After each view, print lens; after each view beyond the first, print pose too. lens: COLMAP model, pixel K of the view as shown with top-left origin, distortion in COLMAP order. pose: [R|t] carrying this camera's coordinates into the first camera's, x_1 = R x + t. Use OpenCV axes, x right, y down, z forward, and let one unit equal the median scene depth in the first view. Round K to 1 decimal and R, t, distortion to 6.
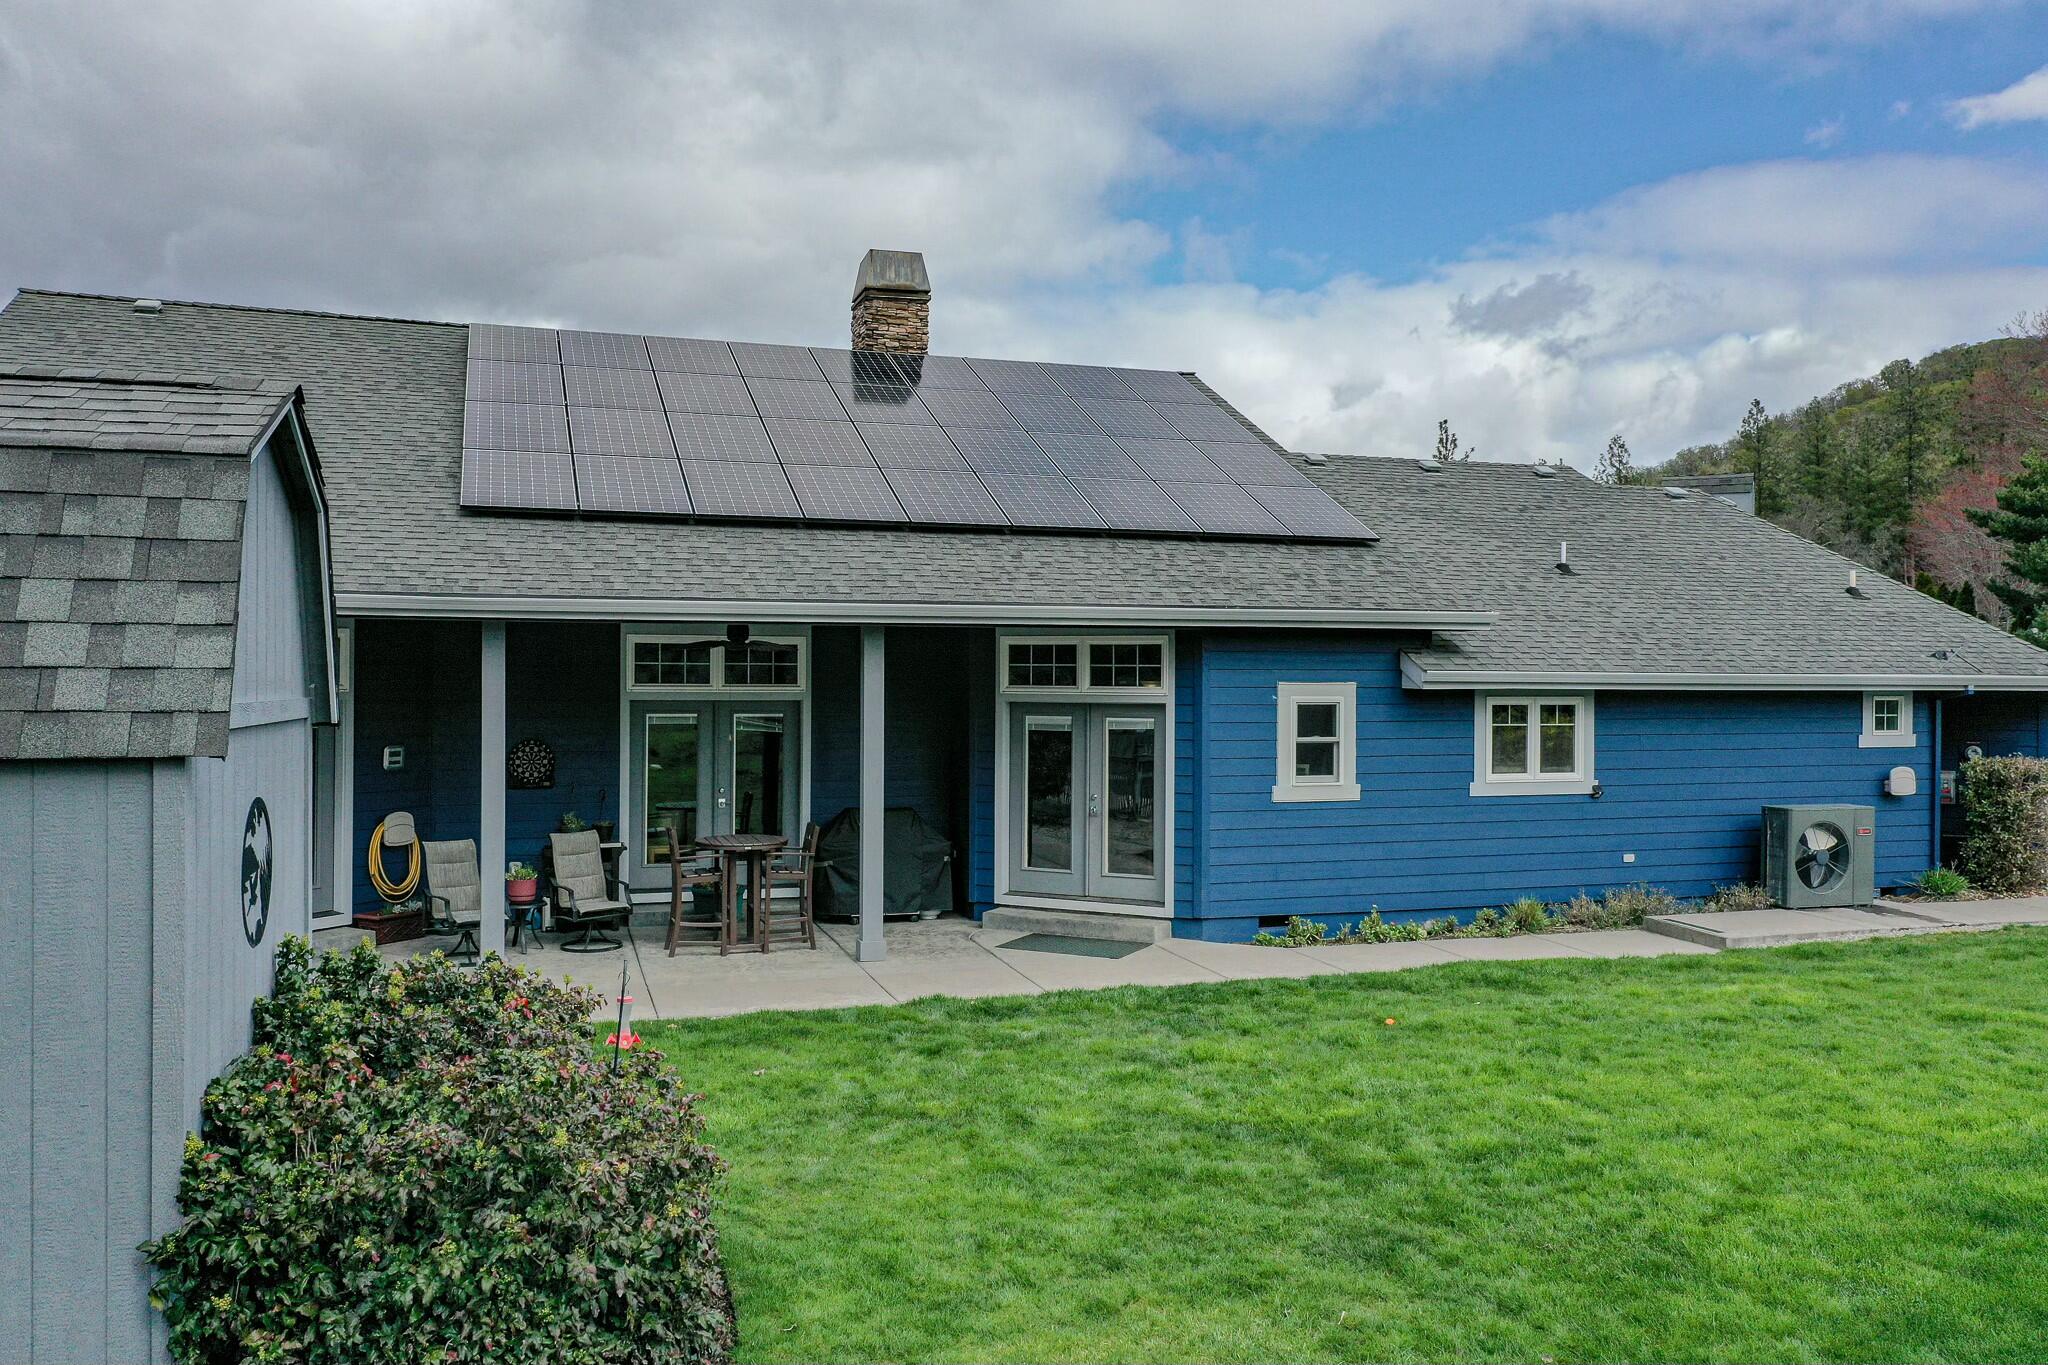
lens RADIAL K [[1622.4, 0, 1003.7], [0, 1622.4, 680.2], [0, 0, 1]] dist [0.007750, 0.005735]
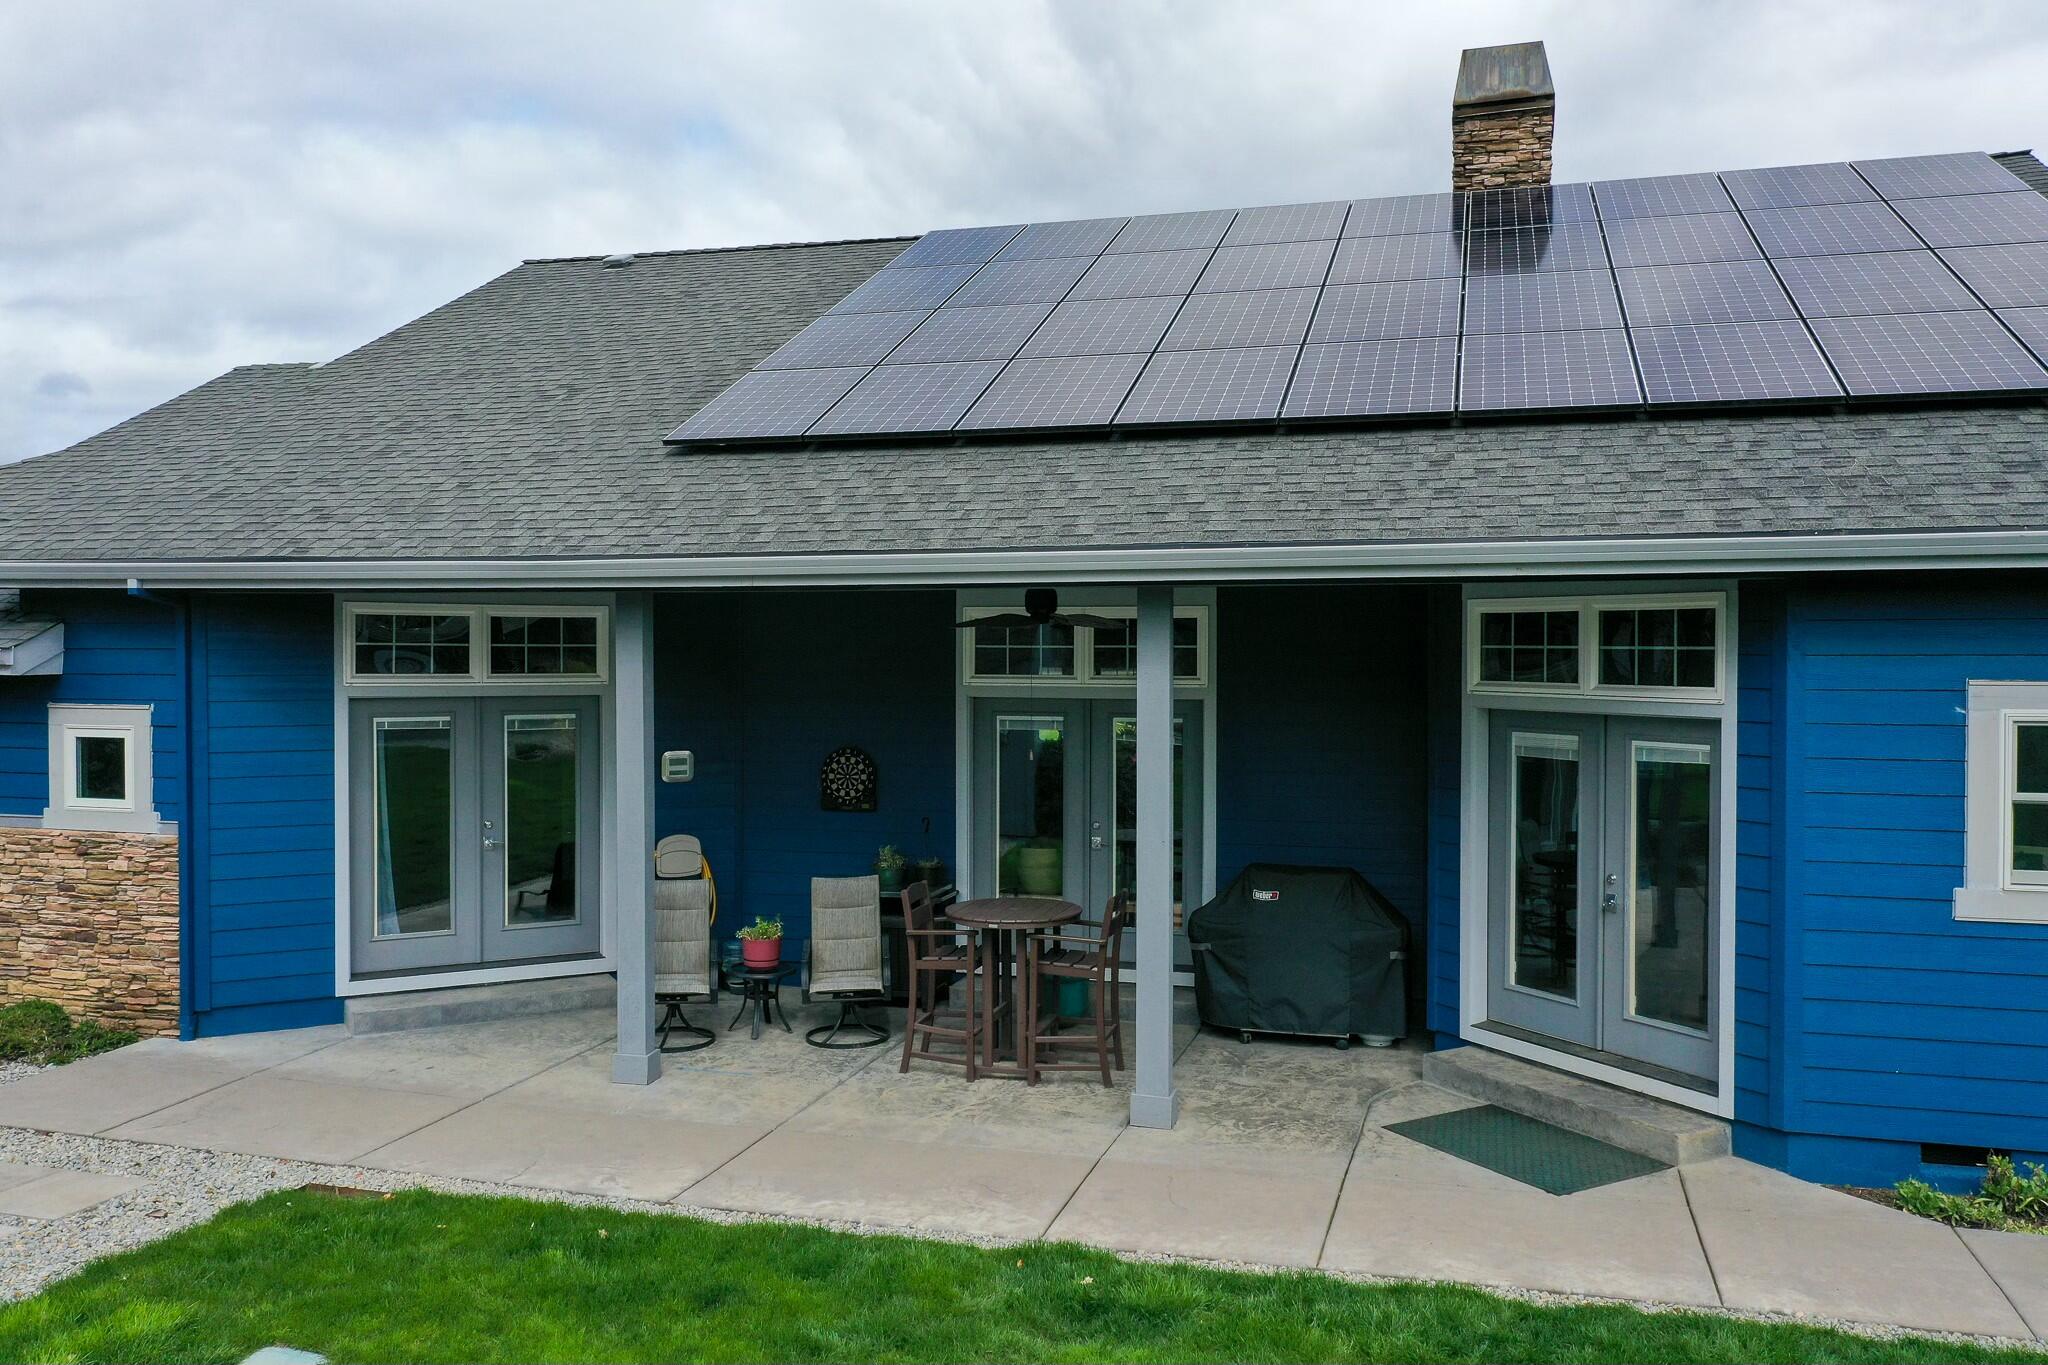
lens RADIAL K [[1632.4, 0, 1023.5], [0, 1632.4, 657.2], [0, 0, 1]] dist [-0.001079, 0.012853]
pose [[0.802077, 0.000994, -0.597219, 0.232929], [-0.006355, 0.999956, -0.006871, -0.000512], [0.597186, 0.009307, 0.802049, 0.419961]]
